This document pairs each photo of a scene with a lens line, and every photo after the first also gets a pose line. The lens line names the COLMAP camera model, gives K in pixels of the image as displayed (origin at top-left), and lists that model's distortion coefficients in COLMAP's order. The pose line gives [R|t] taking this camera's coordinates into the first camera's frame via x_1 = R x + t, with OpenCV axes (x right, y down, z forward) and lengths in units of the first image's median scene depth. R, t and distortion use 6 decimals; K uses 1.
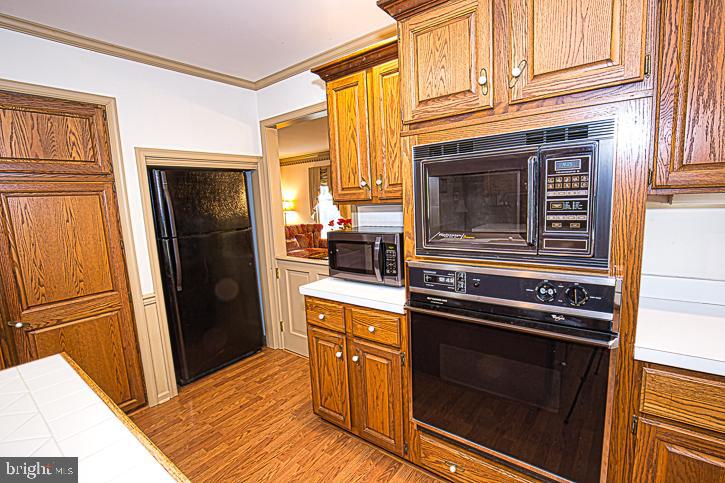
lens RADIAL K [[331.8, 0, 363.4], [0, 331.8, 245.1], [0, 0, 1]] dist [-0.025325, -0.000009]
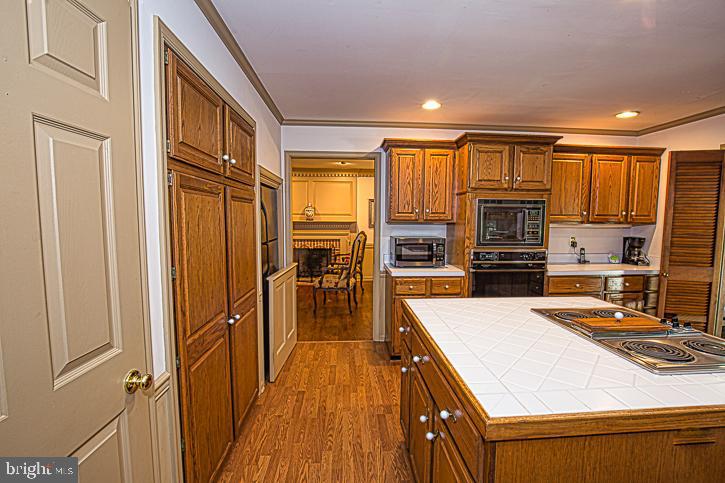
lens RADIAL K [[331.8, 0, 364.2], [0, 331.8, 243.1], [0, 0, 1]] dist [-0.025325, -0.000009]
pose [[0.755112, 0.005346, 0.655574, -2.072949], [0.045770, 0.997097, -0.060851, 0.121556], [-0.653996, 0.075955, 0.752675, -0.203395]]
